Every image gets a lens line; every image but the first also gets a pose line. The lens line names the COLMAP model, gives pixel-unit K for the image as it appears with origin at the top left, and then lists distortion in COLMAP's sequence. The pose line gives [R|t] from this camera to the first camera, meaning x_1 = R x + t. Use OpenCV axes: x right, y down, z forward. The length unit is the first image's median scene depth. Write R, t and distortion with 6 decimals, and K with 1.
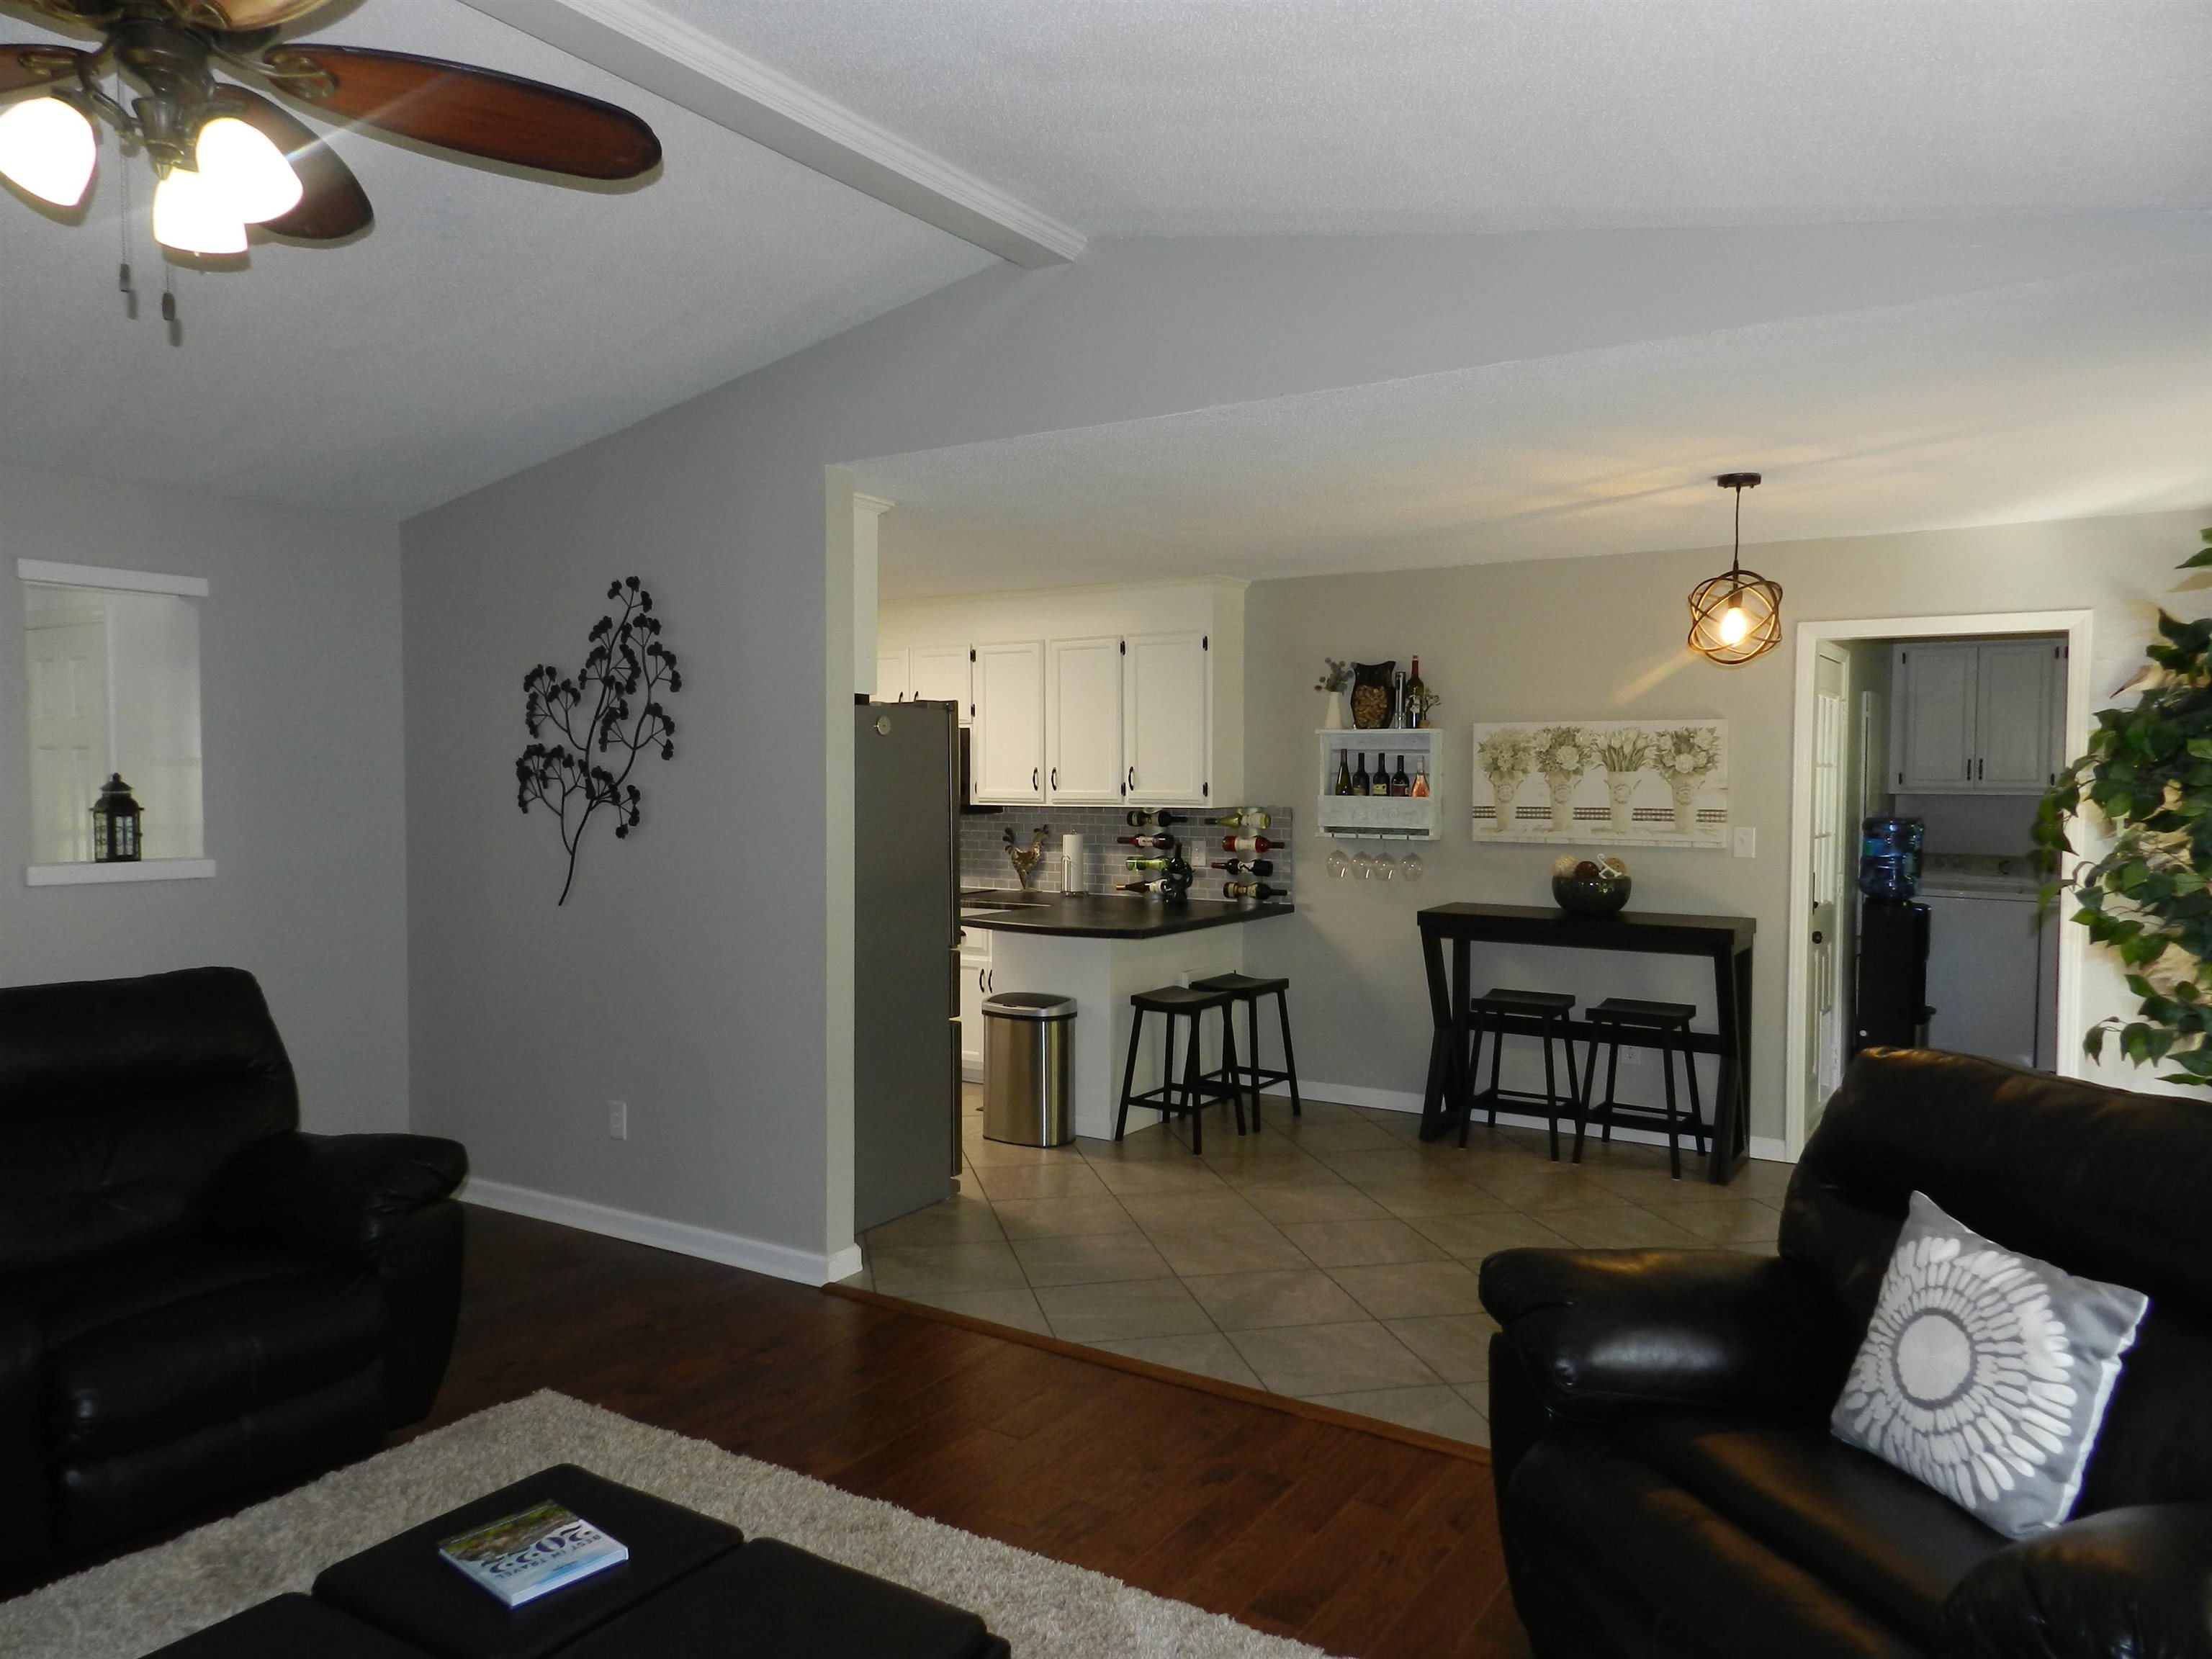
lens RADIAL K [[1516.4, 0, 1100.4], [0, 1516.4, 836.4], [0, 0, 1]] dist [0.009801, 0.001287]
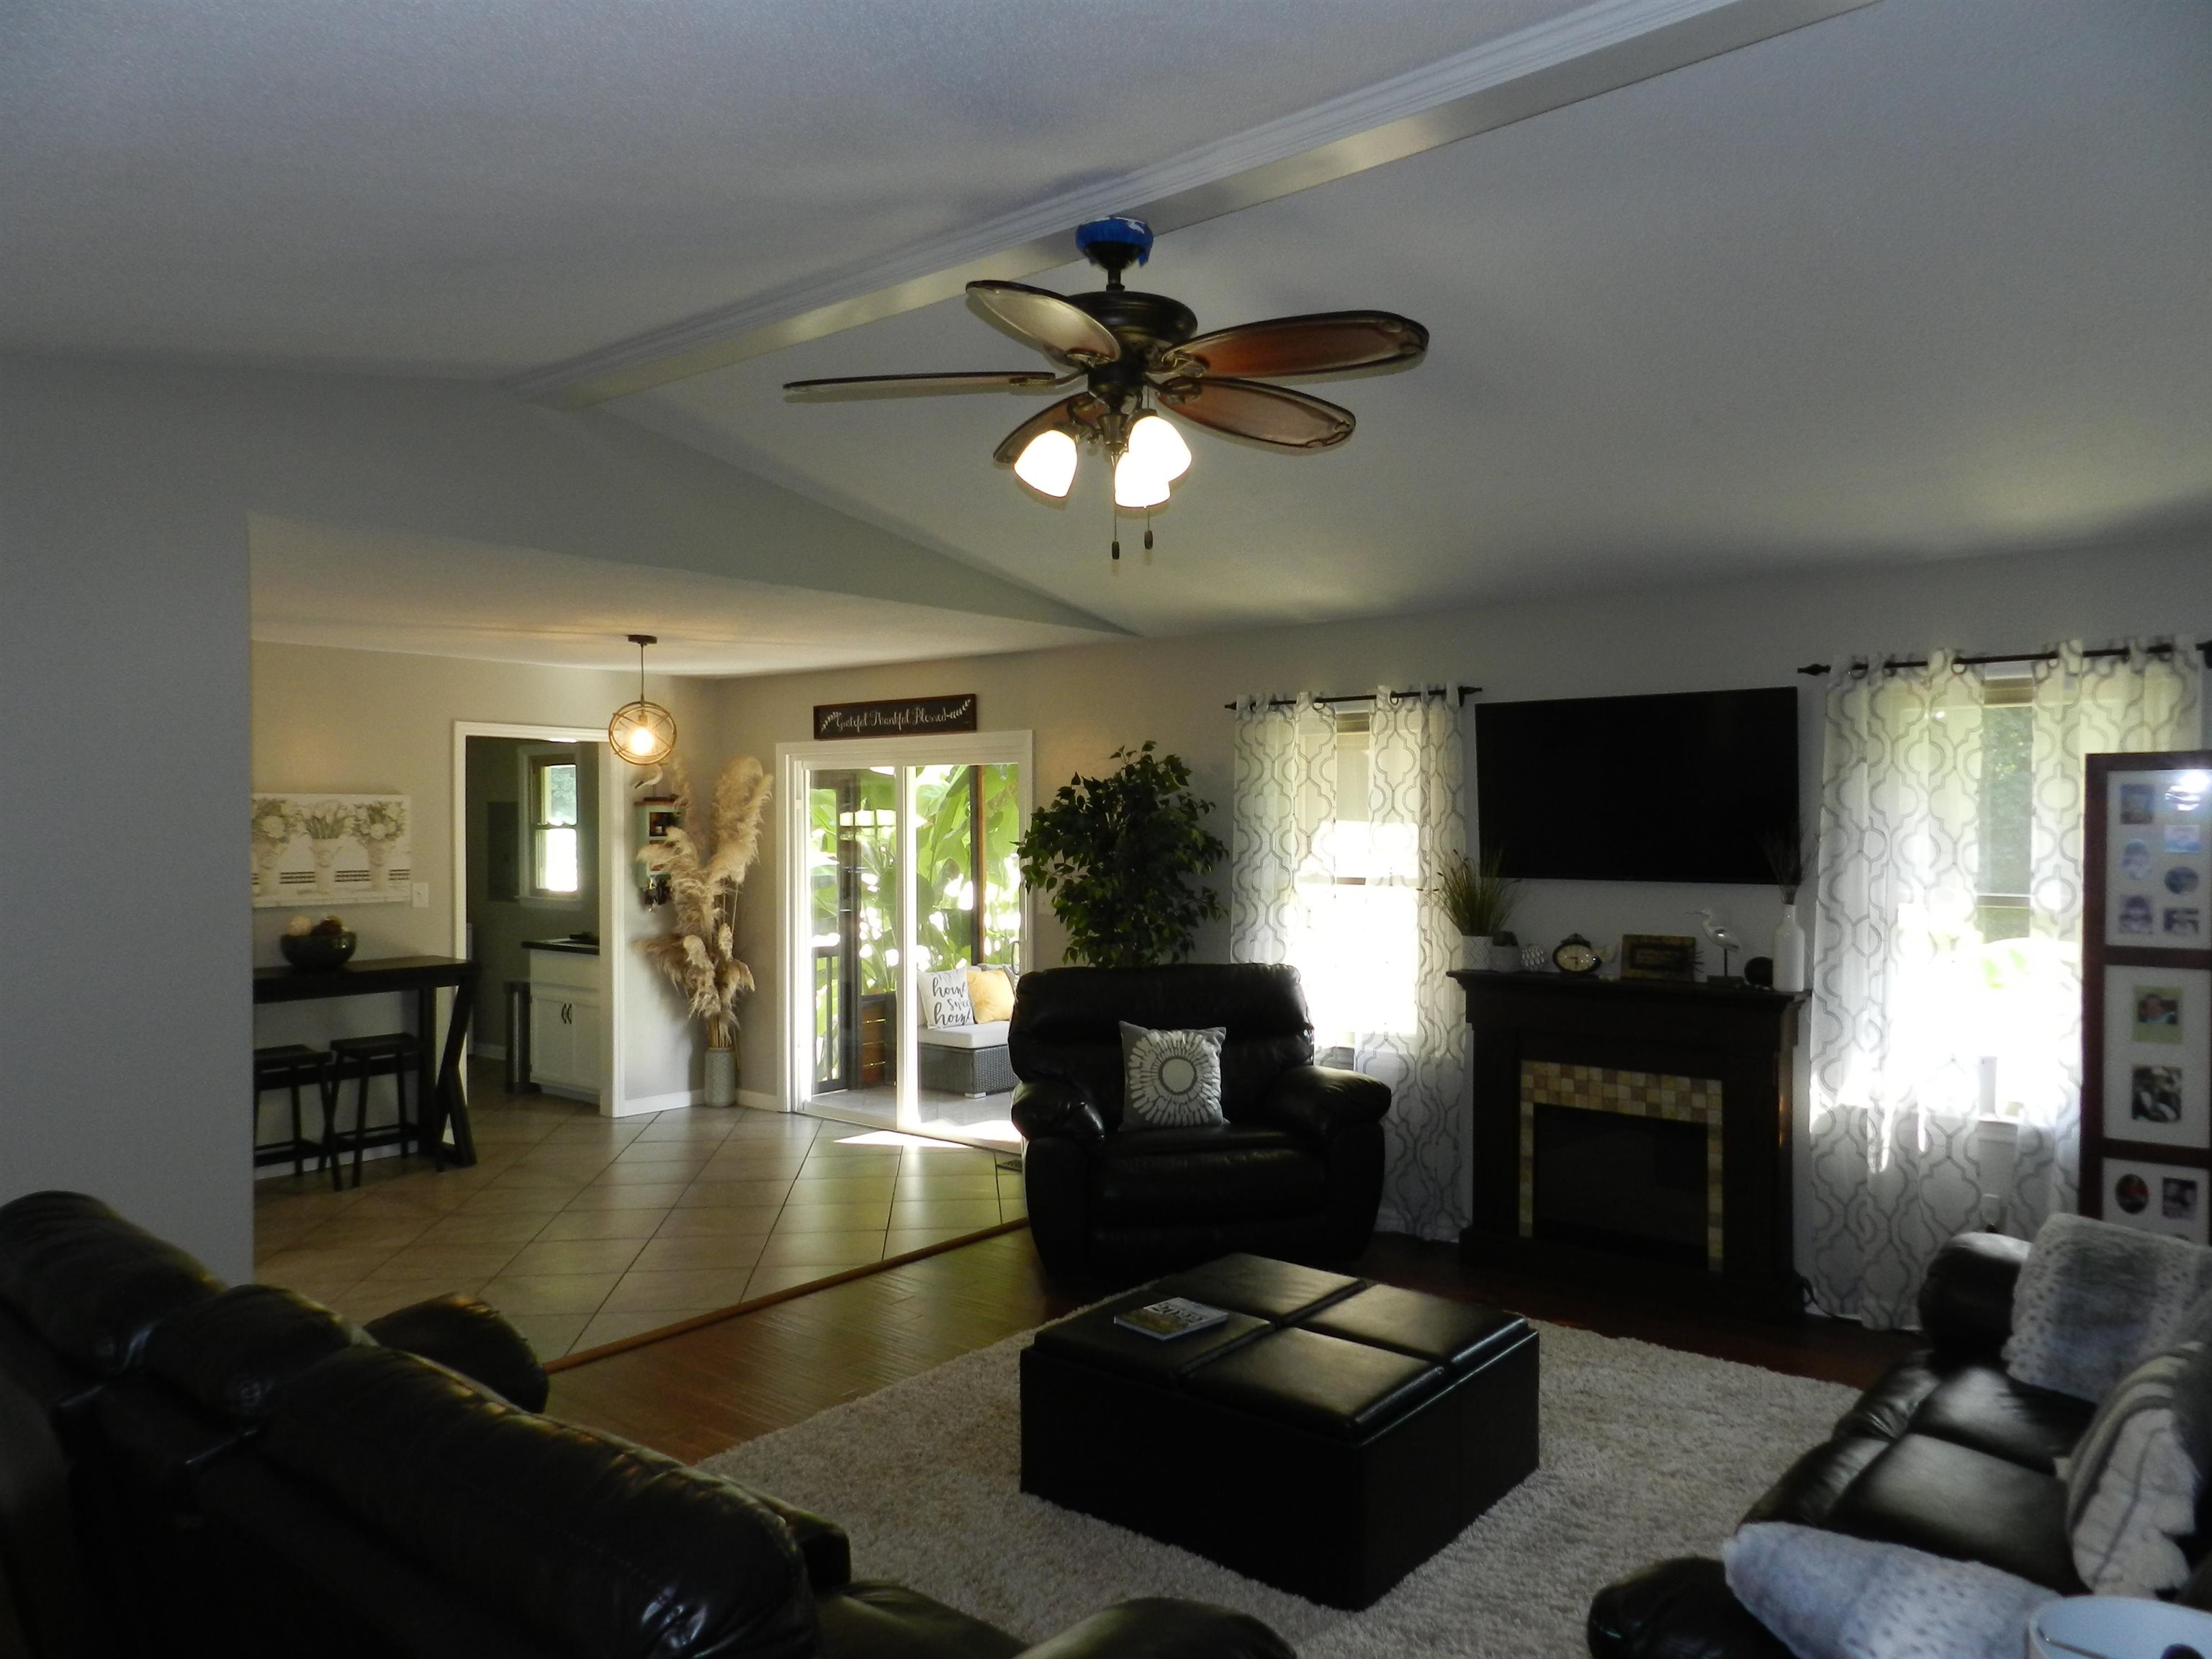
lens RADIAL K [[1522.6, 0, 1096.8], [0, 1522.6, 832.5], [0, 0, 1]] dist [0.025464, -0.000667]
pose [[0.117008, -0.012658, 0.993050, -0.713564], [0.044954, 0.998961, 0.007437, -0.030090], [-0.992113, 0.043772, 0.117455, 0.297349]]
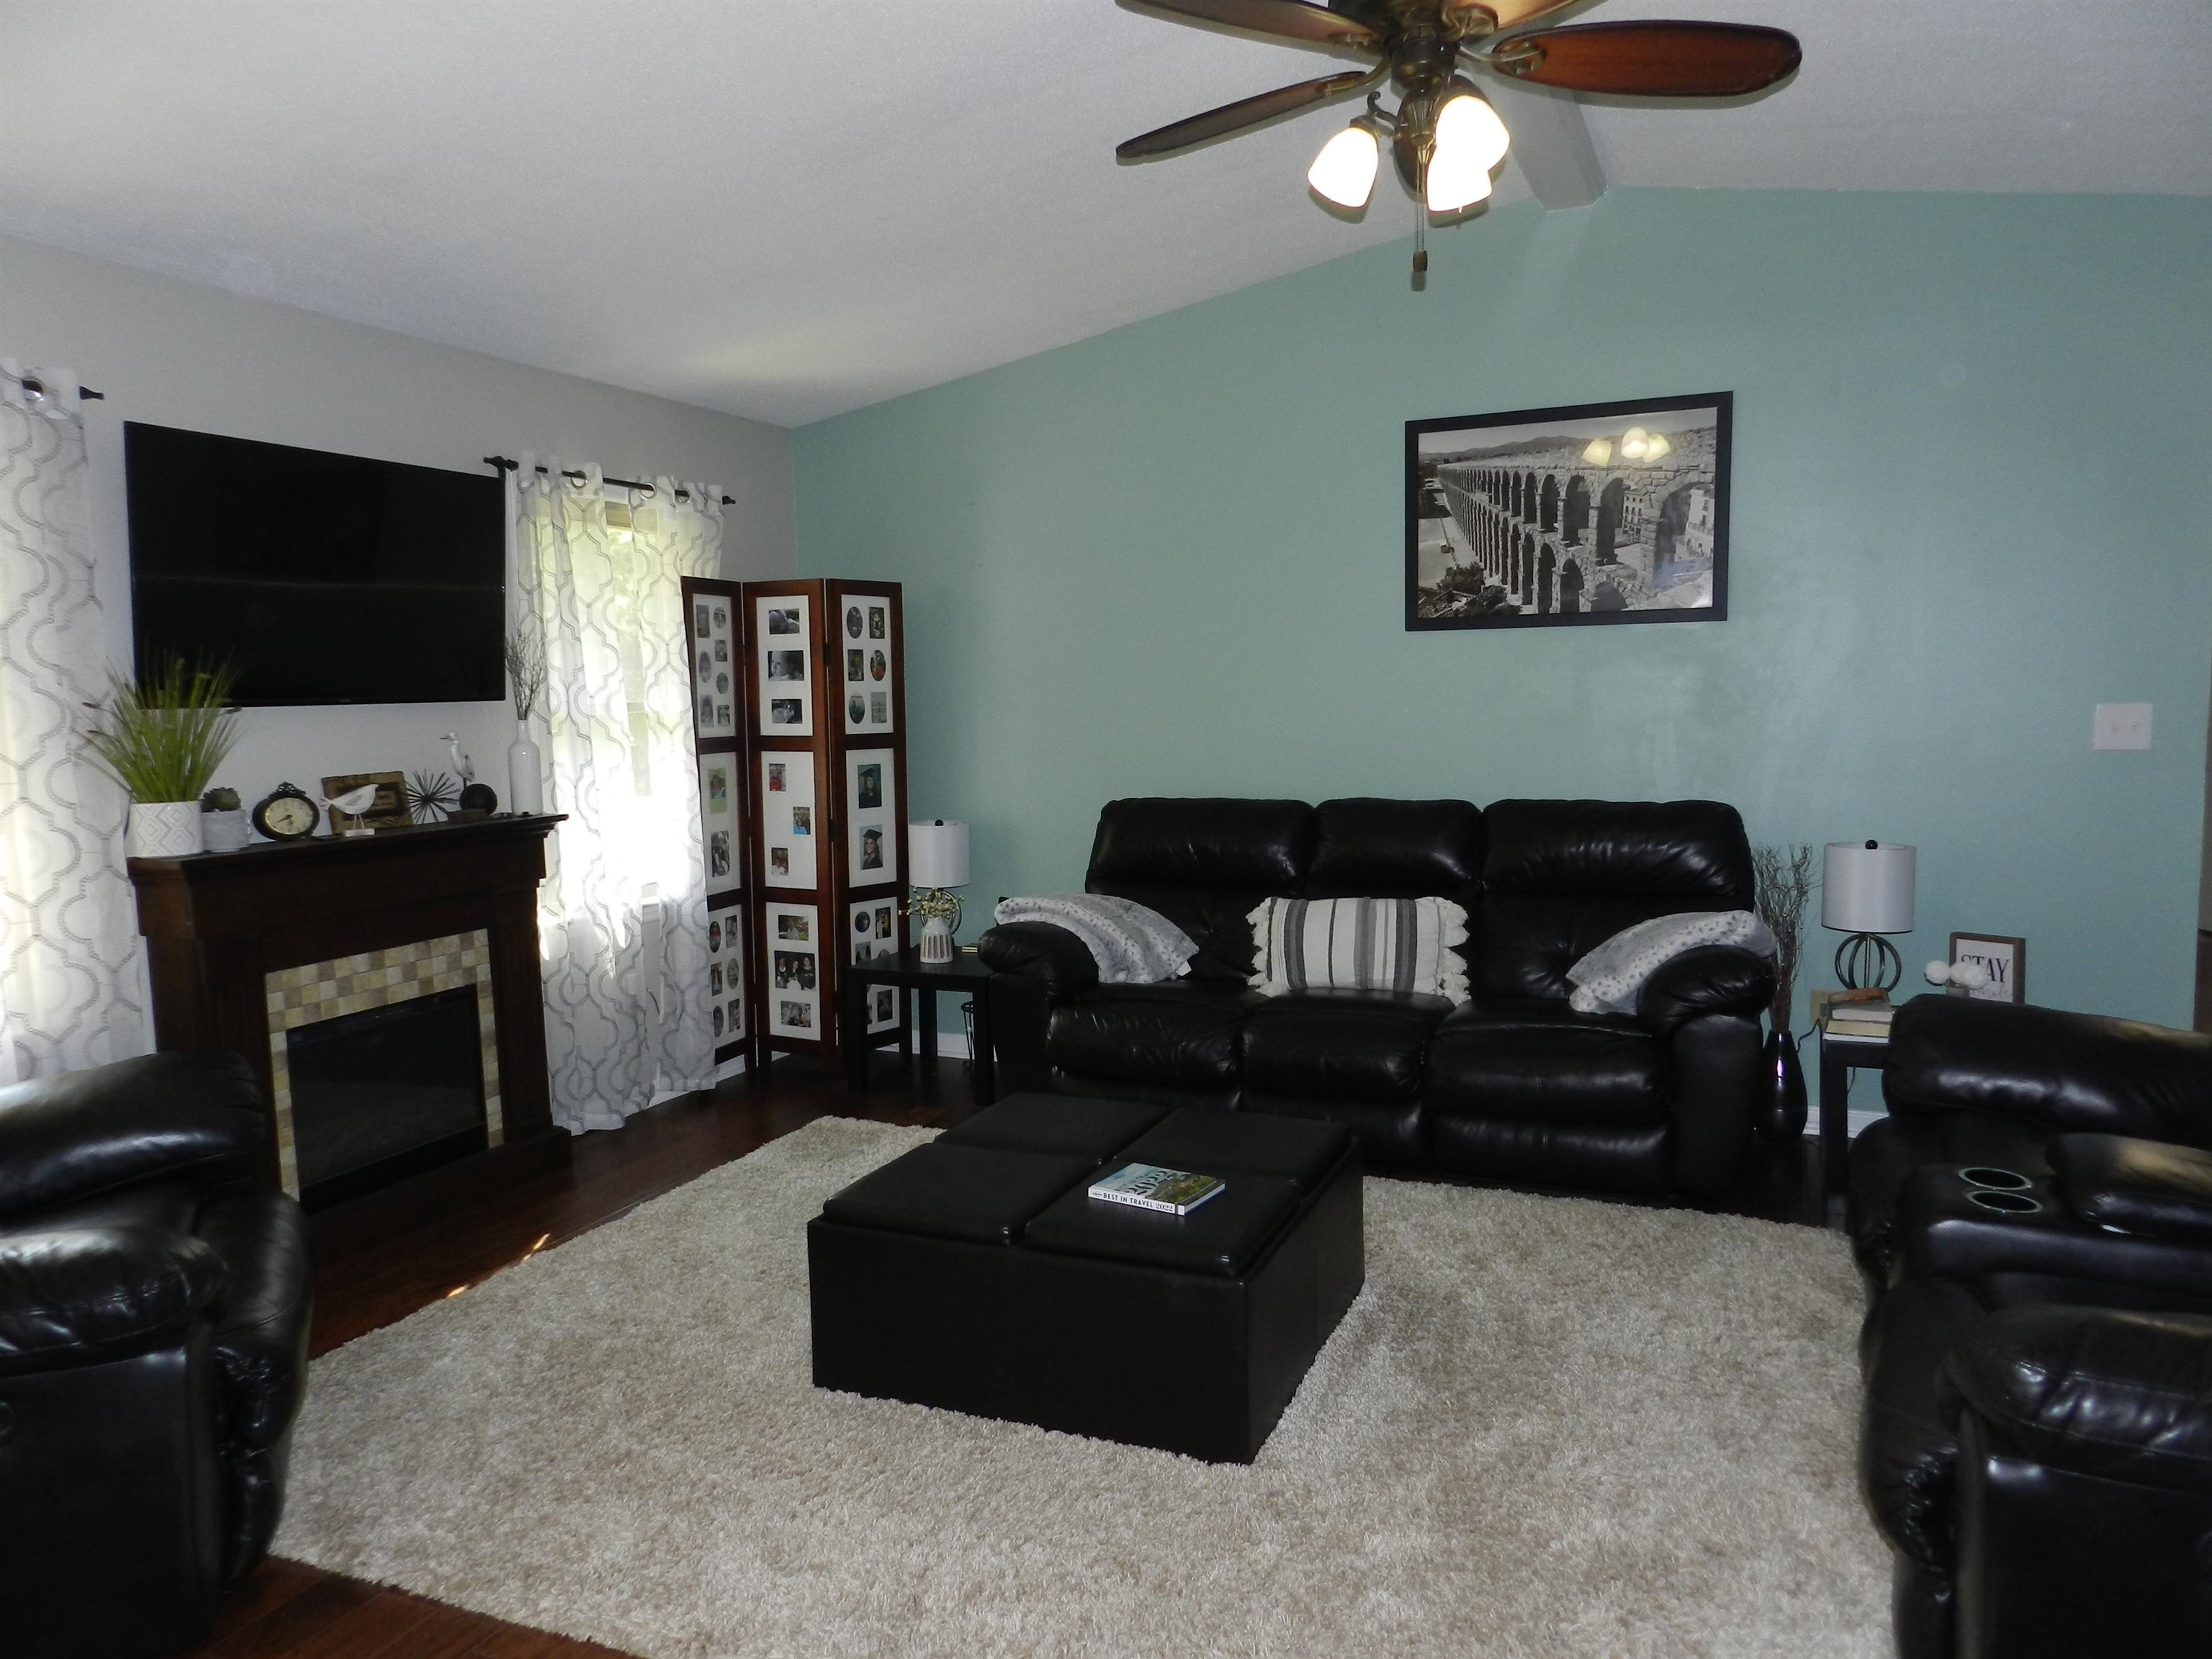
lens RADIAL K [[1522.6, 0, 1096.8], [0, 1522.6, 832.5], [0, 0, 1]] dist [0.025464, -0.000667]
pose [[-0.985903, 0.035888, -0.163423, -0.038605], [0.012968, 0.990178, 0.139211, -0.015439], [0.166814, 0.135129, -0.976685, 0.793037]]
